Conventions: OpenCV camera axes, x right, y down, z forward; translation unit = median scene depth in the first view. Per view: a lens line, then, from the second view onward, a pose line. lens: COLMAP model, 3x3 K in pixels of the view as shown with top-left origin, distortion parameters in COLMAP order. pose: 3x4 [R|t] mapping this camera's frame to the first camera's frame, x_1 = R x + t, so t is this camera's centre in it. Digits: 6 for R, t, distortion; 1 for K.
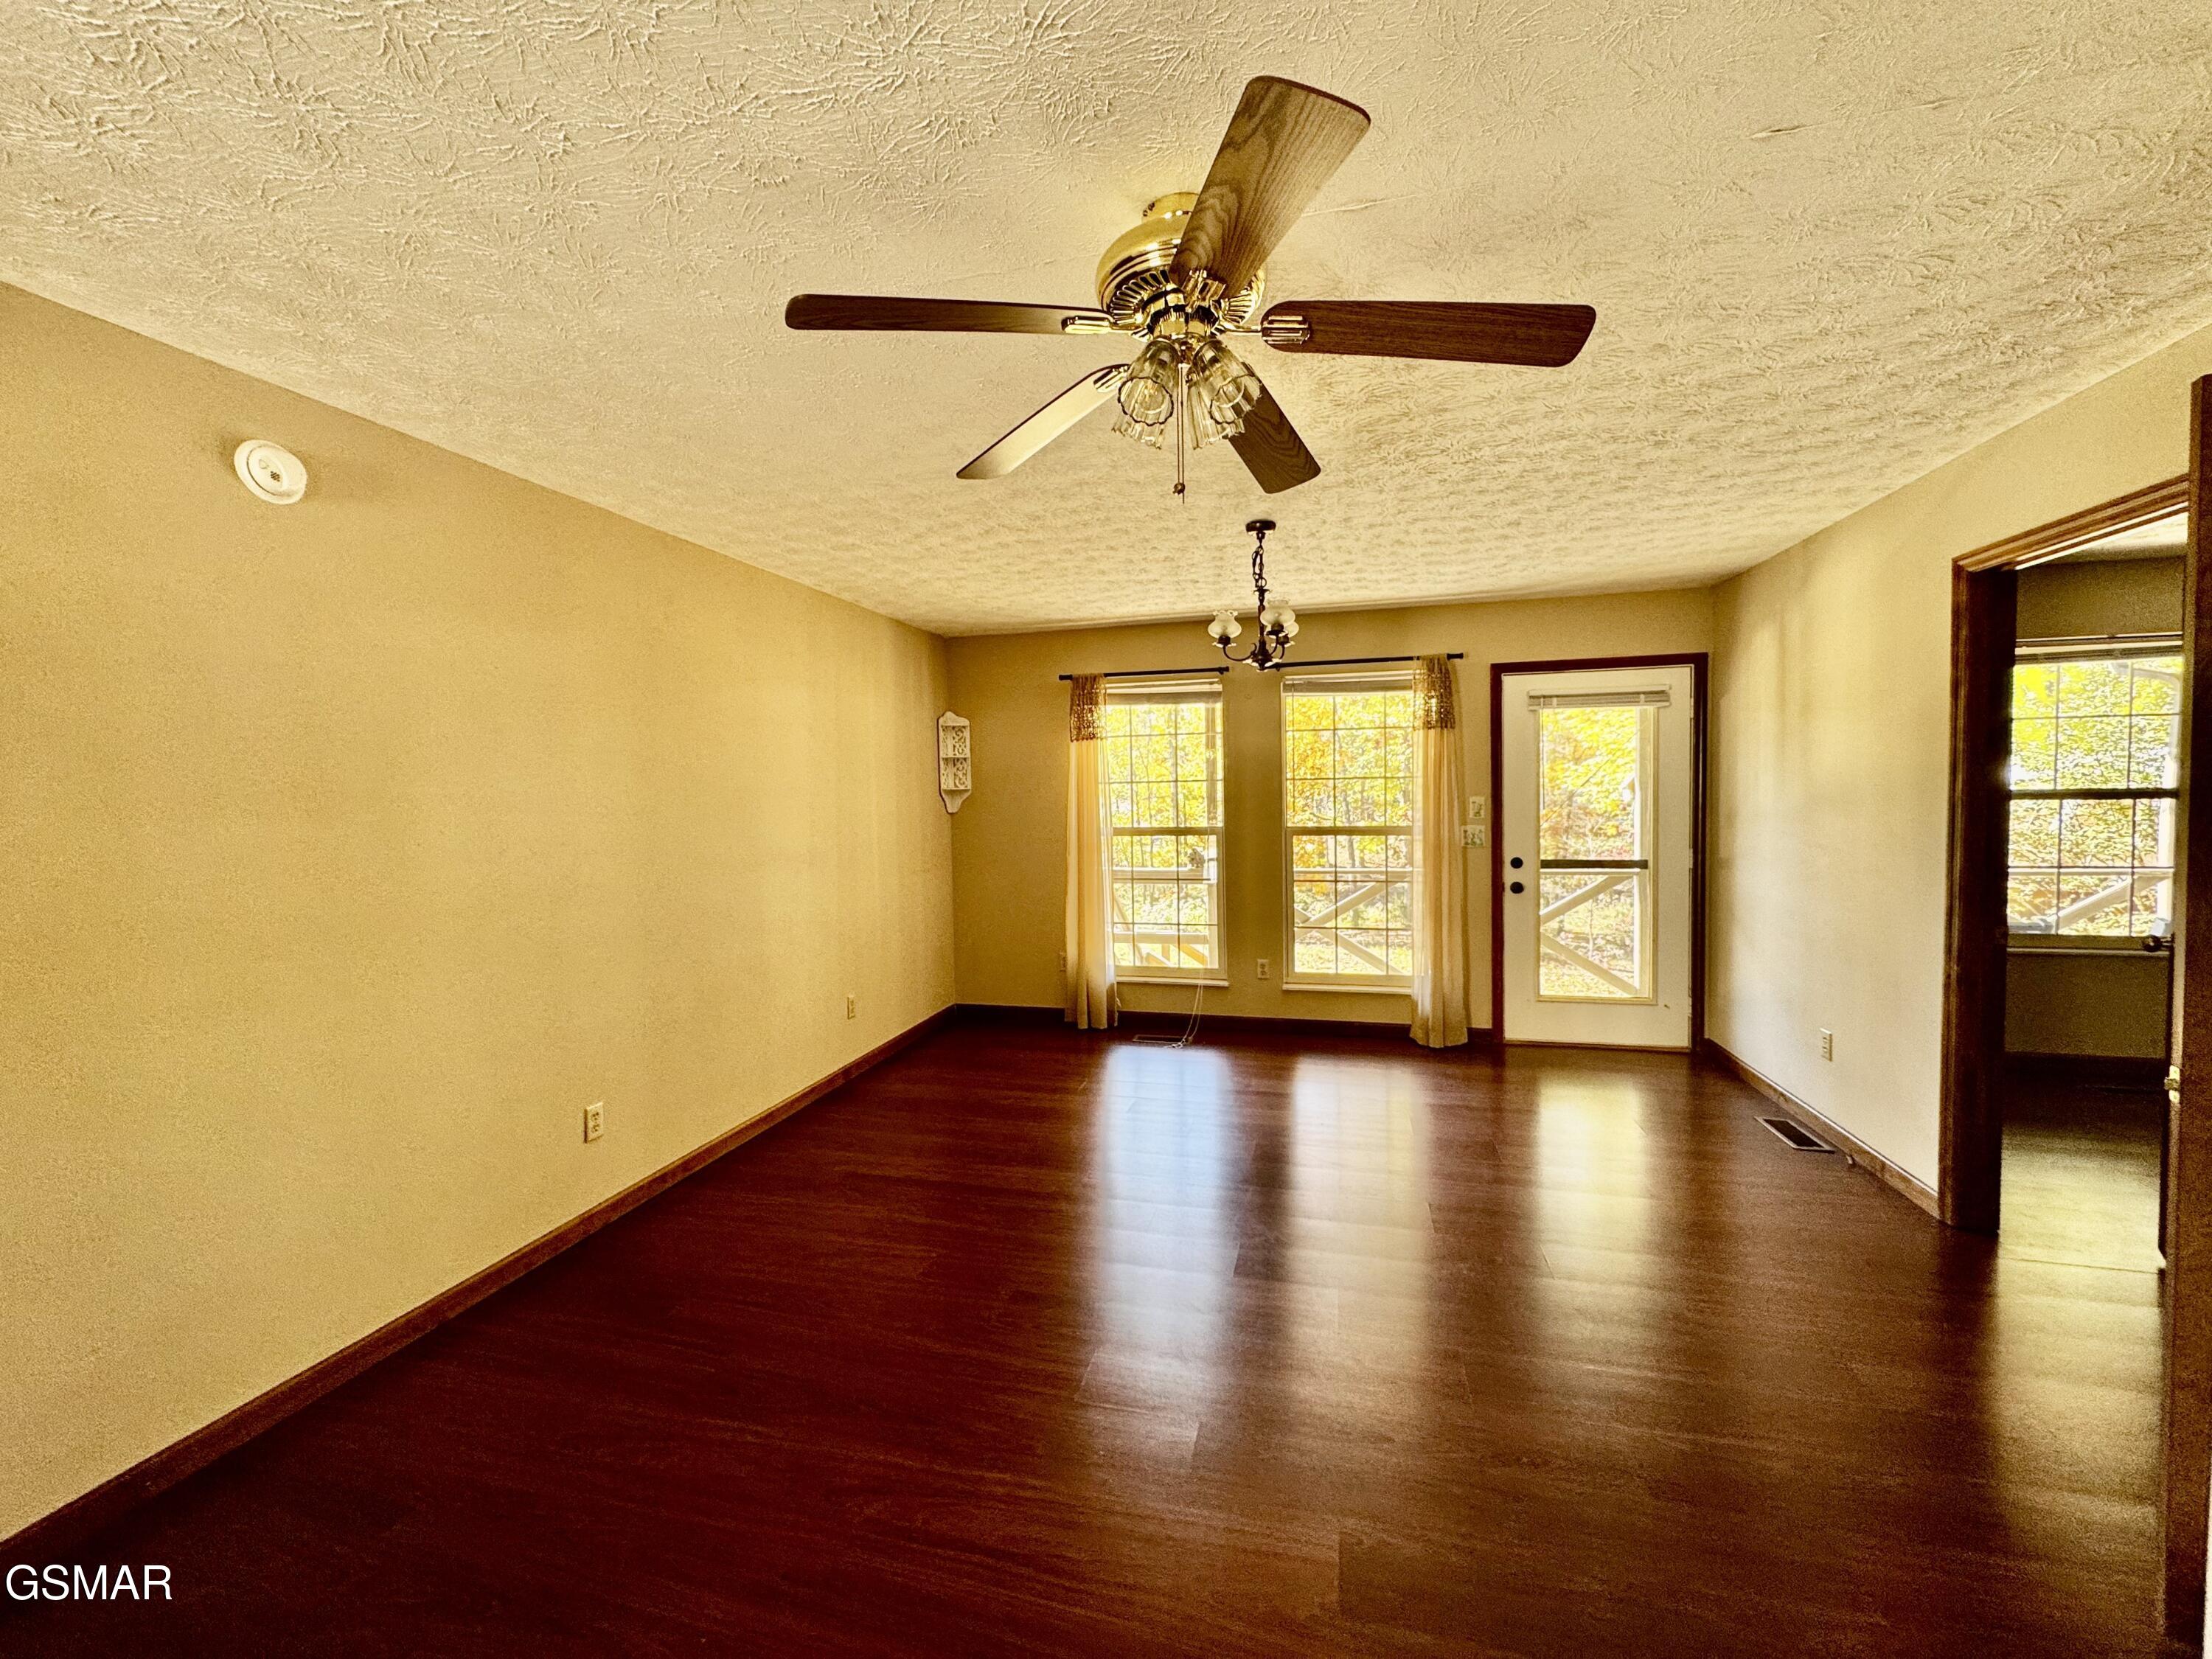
lens RADIAL K [[882.5, 0, 1106.3], [0, 882.5, 837.7], [0, 0, 1]] dist [-0.011191, 0.001736]
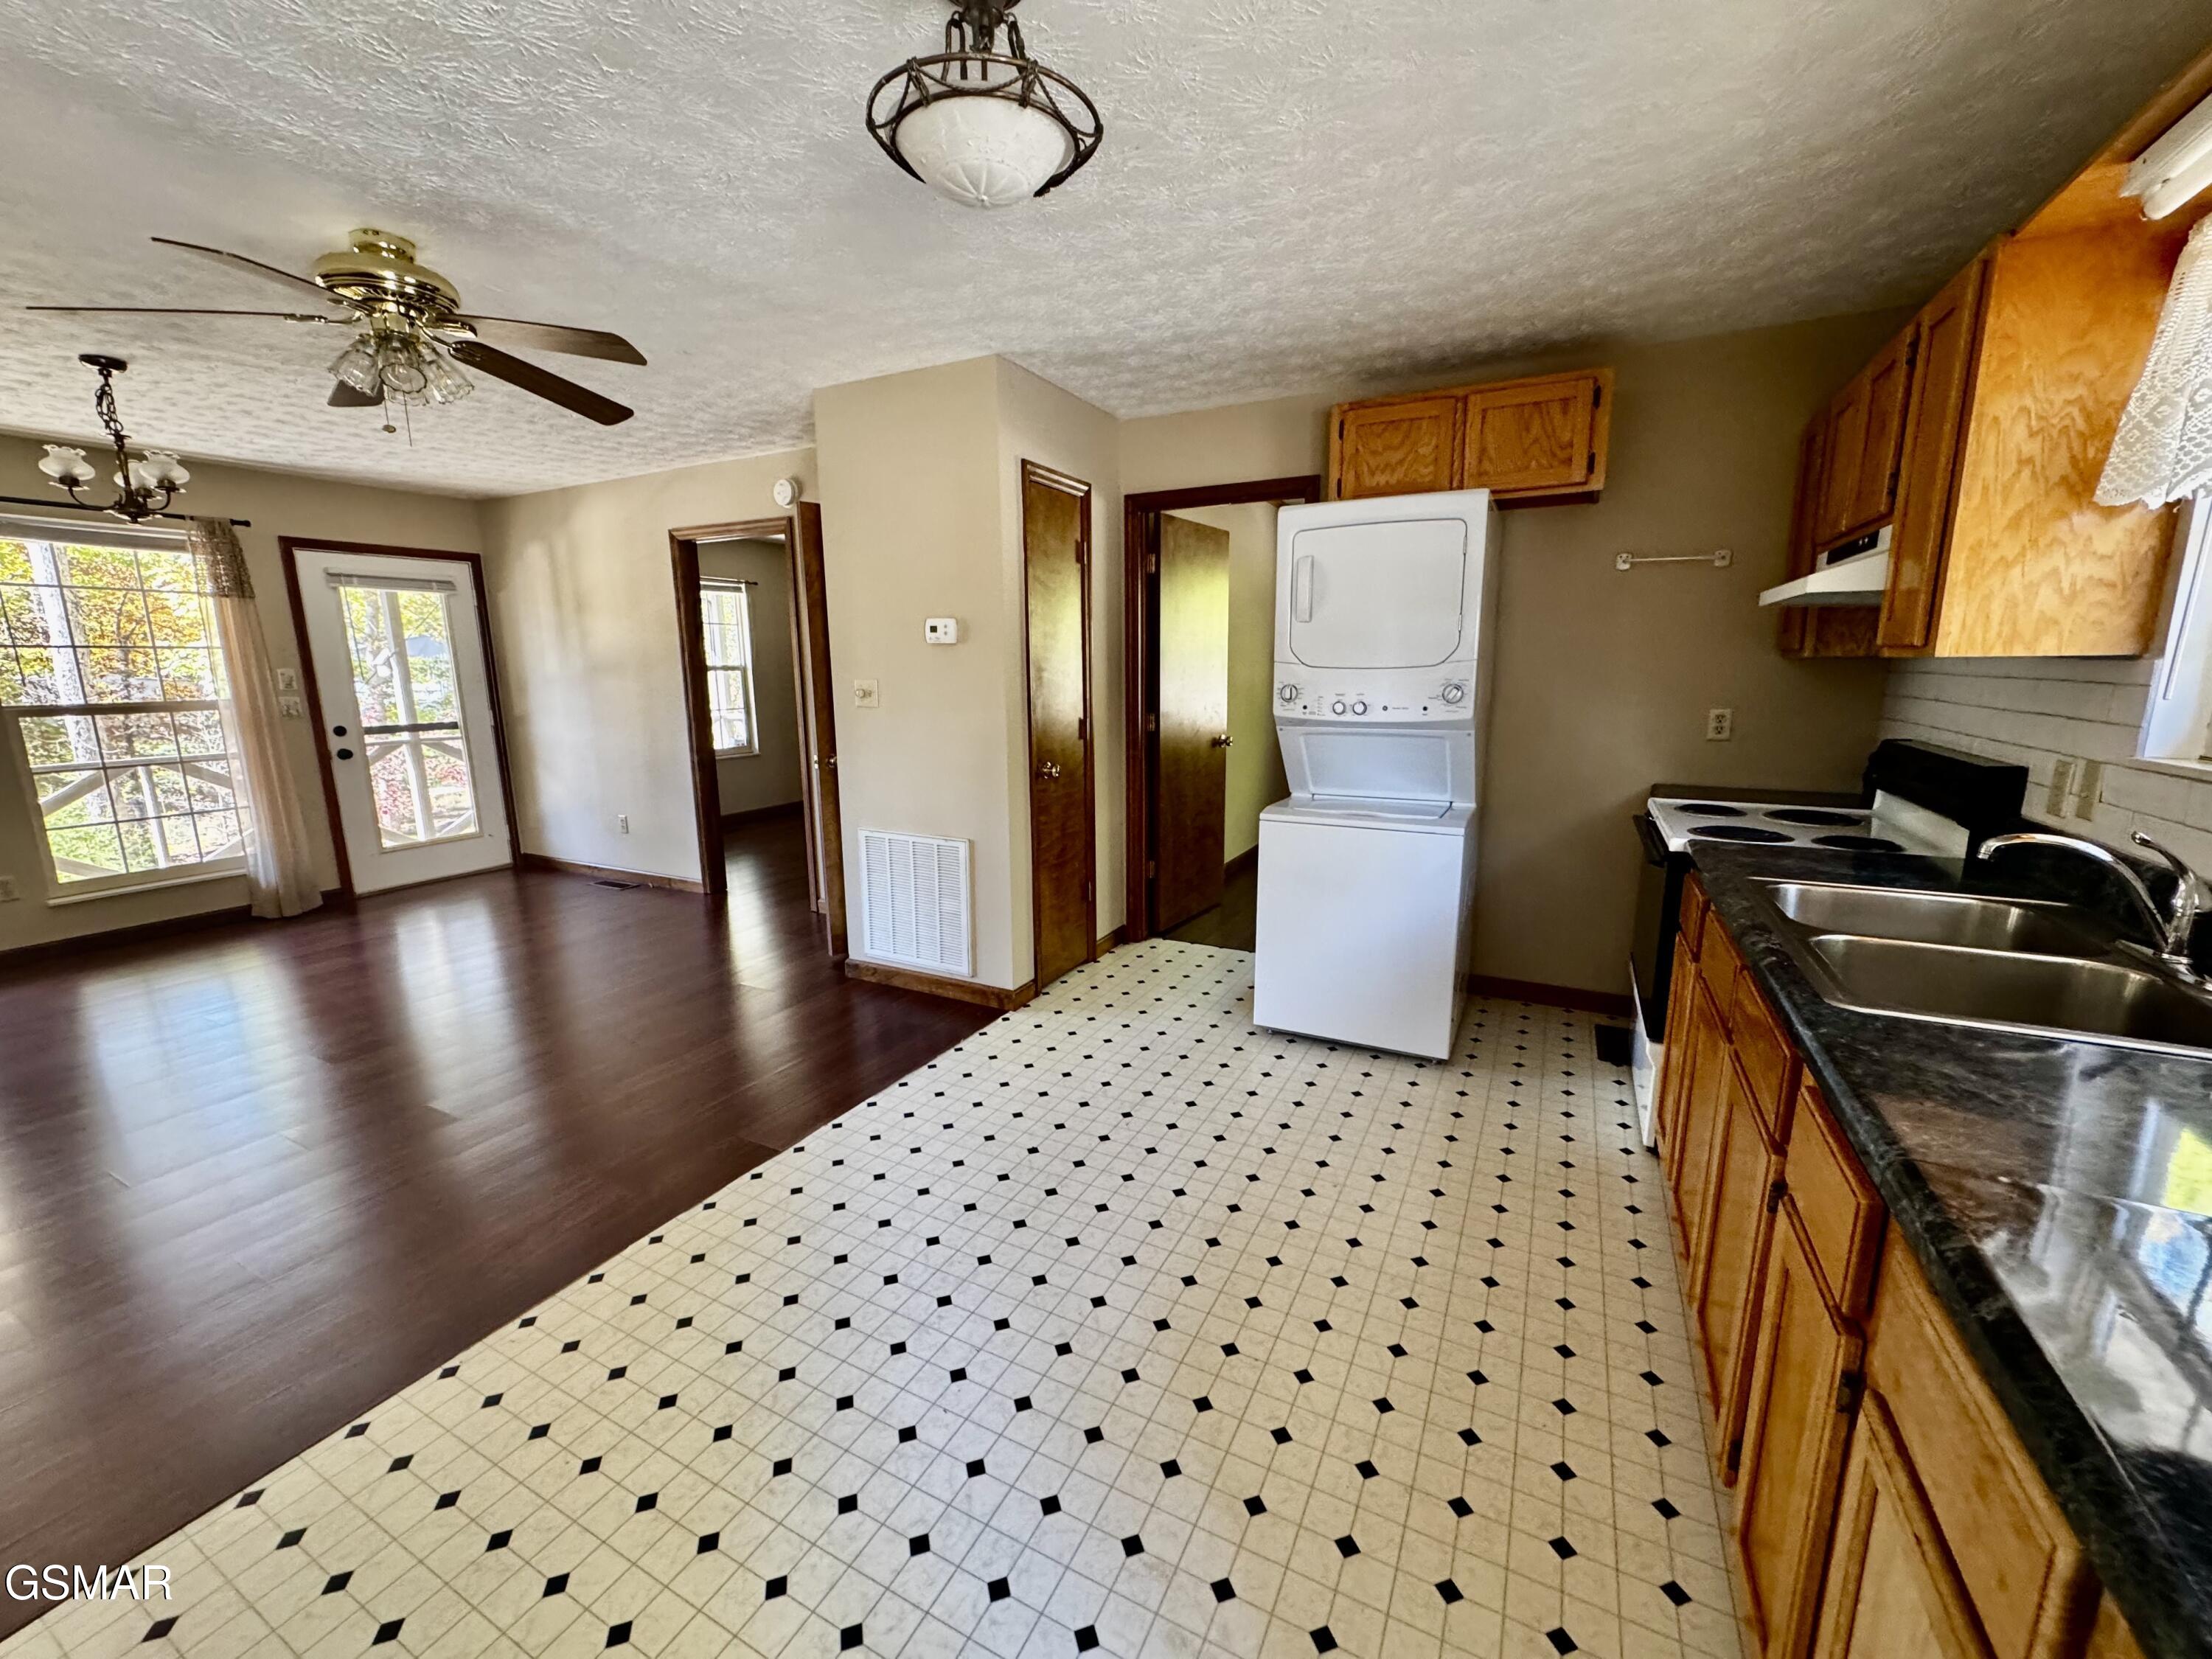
lens RADIAL K [[882.5, 0, 1093.5], [0, 882.5, 834.9], [0, 0, 1]] dist [-0.011191, 0.001736]
pose [[0.236905, -0.169790, 0.956581, -0.377494], [0.054145, 0.985387, 0.161493, 0.031898], [-0.970023, 0.013536, 0.242636, -0.160383]]
